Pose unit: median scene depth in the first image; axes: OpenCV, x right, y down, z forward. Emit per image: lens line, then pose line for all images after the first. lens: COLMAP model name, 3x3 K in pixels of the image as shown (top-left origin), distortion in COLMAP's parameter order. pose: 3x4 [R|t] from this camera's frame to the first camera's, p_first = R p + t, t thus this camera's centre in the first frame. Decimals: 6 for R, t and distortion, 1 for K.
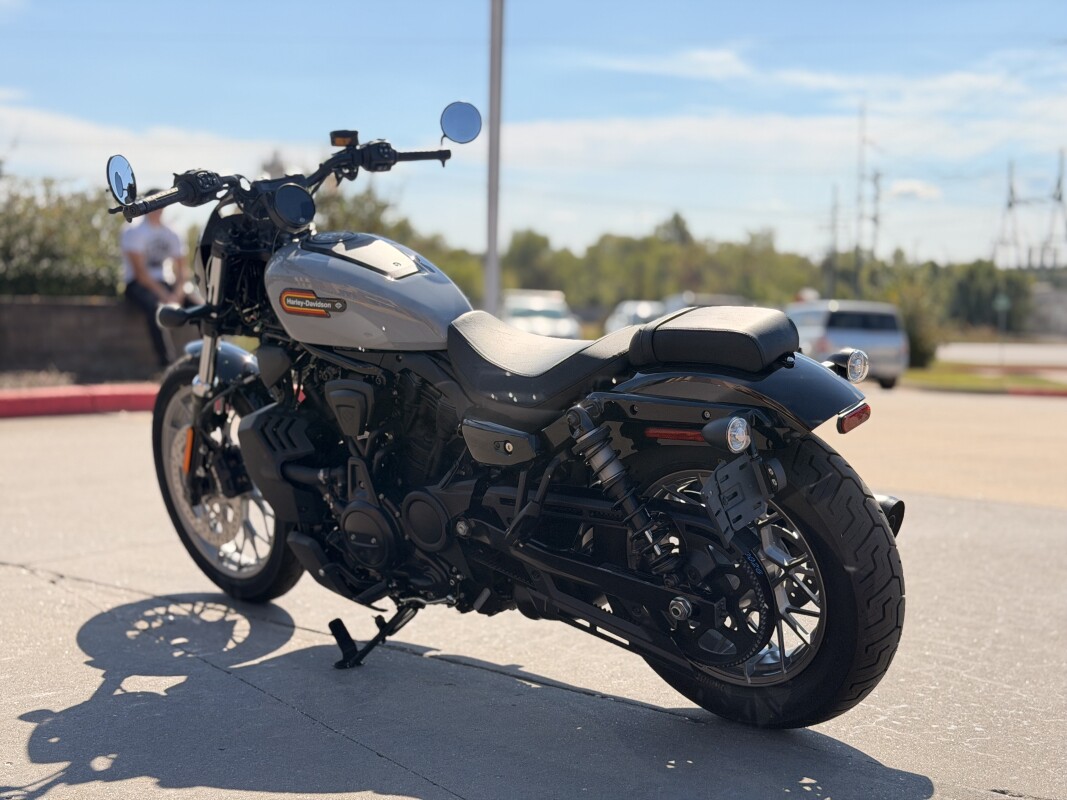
lens RADIAL K [[1473.1, 0, 531.6], [0, 1473.1, 385.6], [0, 0, 1]] dist [0.143800, -0.009954]
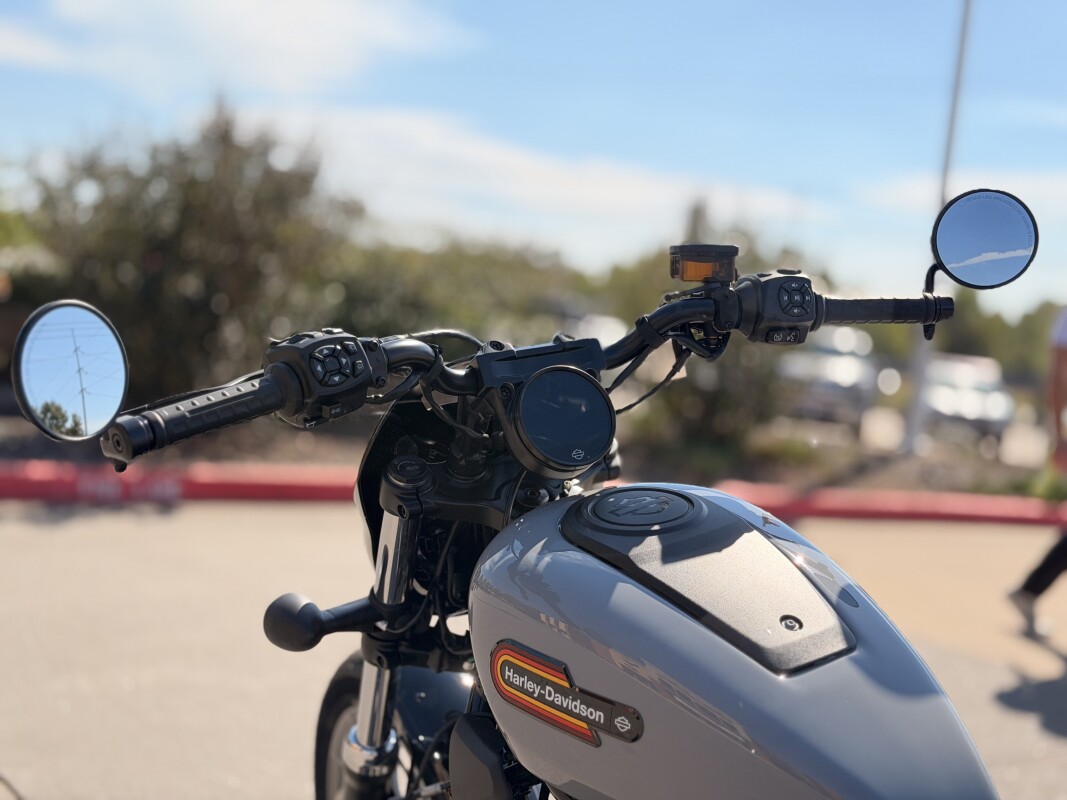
lens RADIAL K [[1473.1, 0, 531.6], [0, 1473.1, 385.6], [0, 0, 1]] dist [0.143800, -0.009954]
pose [[0.958519, 0.097567, -0.267808, -0.057749], [-0.104906, 0.994395, -0.013197, -0.126337], [0.265020, 0.040744, 0.963382, 0.599958]]
